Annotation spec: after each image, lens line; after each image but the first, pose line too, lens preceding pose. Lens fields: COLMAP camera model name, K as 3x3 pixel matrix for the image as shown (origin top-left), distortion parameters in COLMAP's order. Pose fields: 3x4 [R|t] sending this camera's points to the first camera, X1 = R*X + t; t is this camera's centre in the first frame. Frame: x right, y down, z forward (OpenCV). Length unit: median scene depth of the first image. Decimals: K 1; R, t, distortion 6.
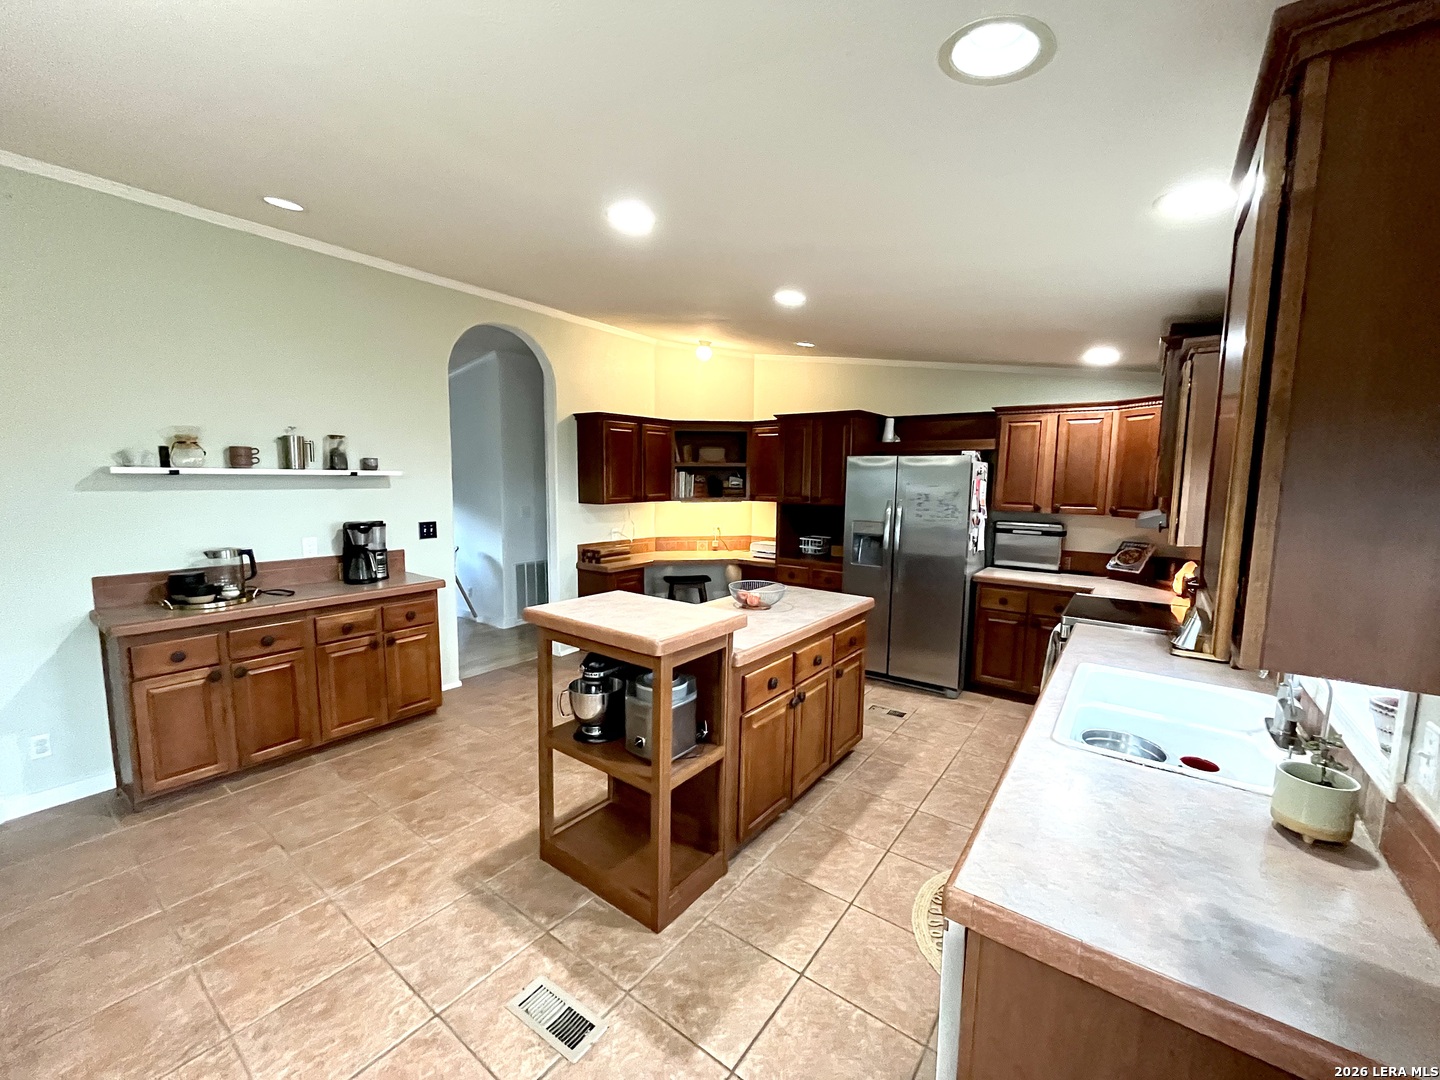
lens RADIAL K [[580.2, 0, 711.3], [0, 580.2, 537.5], [0, 0, 1]] dist [-0.007851, -0.000218]
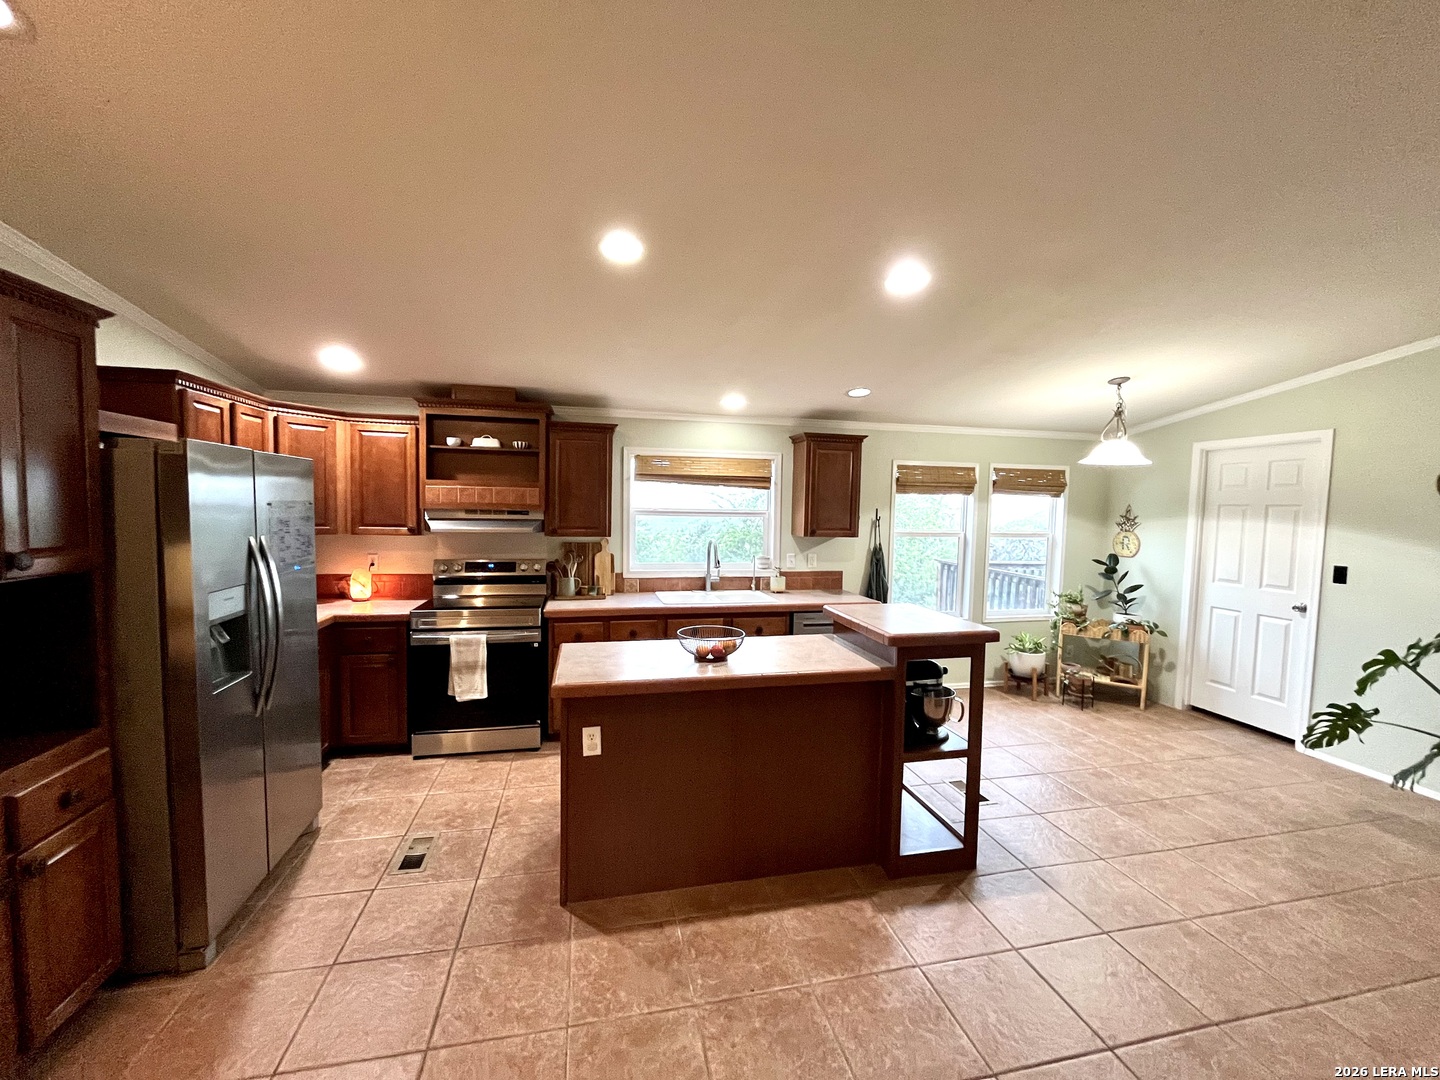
lens RADIAL K [[580.2, 0, 708.3], [0, 580.2, 543.6], [0, 0, 1]] dist [-0.007851, -0.000218]
pose [[-0.755261, -0.069368, 0.651743, -0.300574], [0.040491, 0.987546, 0.152030, -0.114062], [-0.654172, 0.141212, -0.743047, 1.068402]]
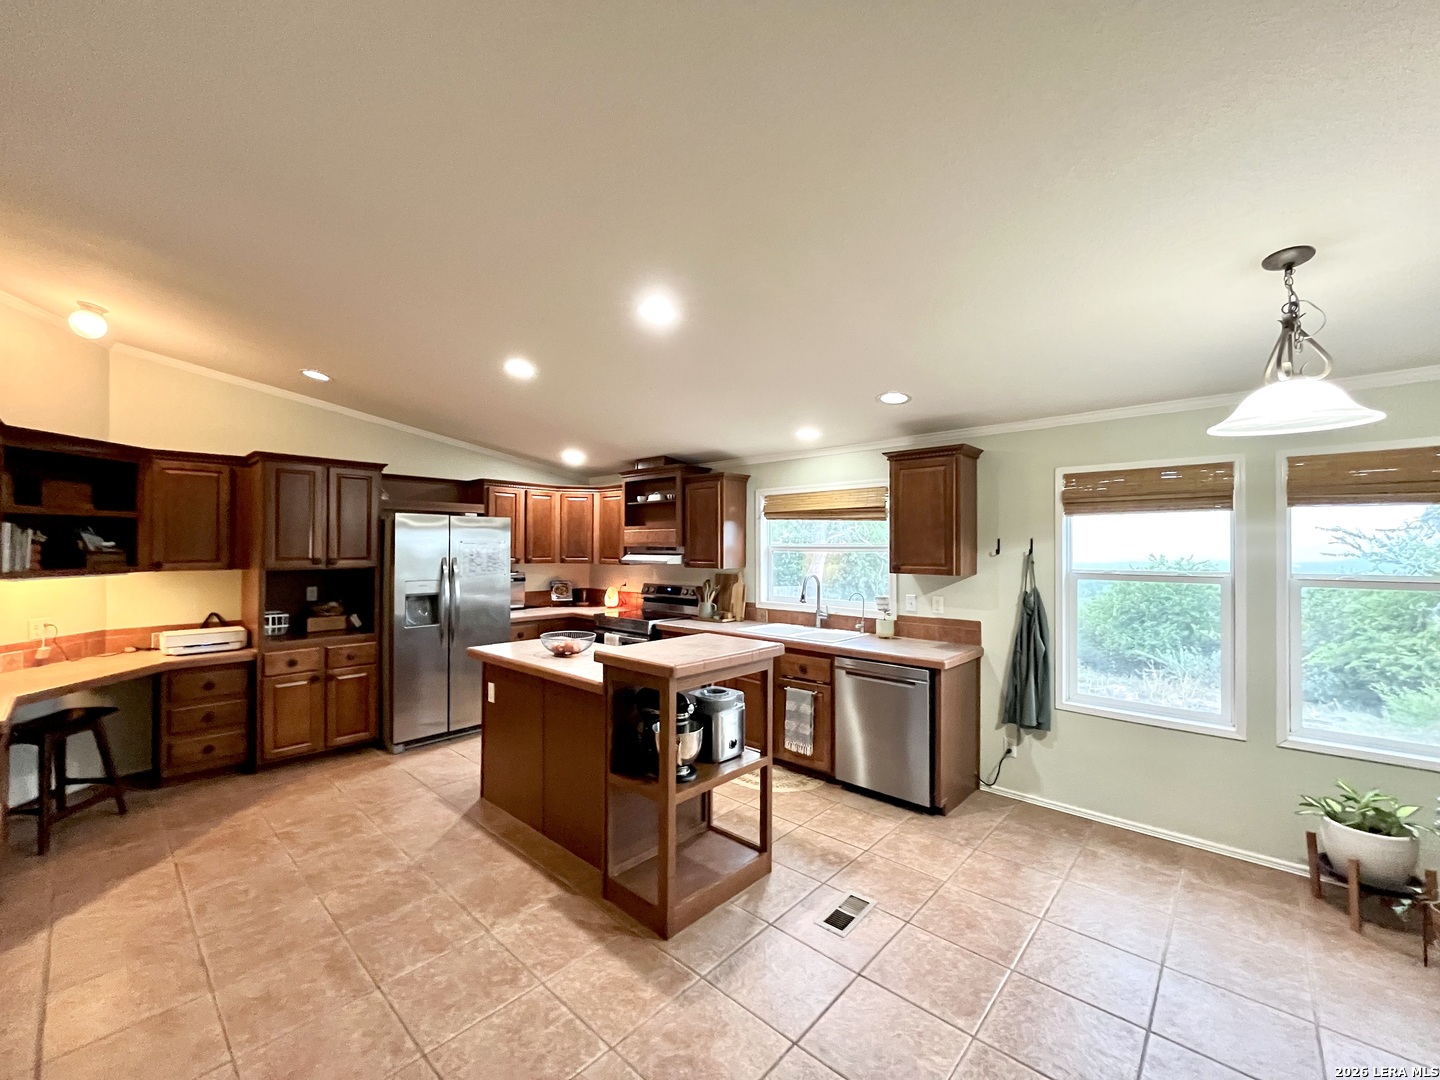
lens RADIAL K [[580.2, 0, 714.1], [0, 580.2, 541.7], [0, 0, 1]] dist [-0.007851, -0.000218]
pose [[0.104534, -0.001576, 0.994520, -0.633805], [0.101124, 0.994833, -0.009053, -0.034406], [-0.989367, 0.101516, 0.104153, 0.401514]]
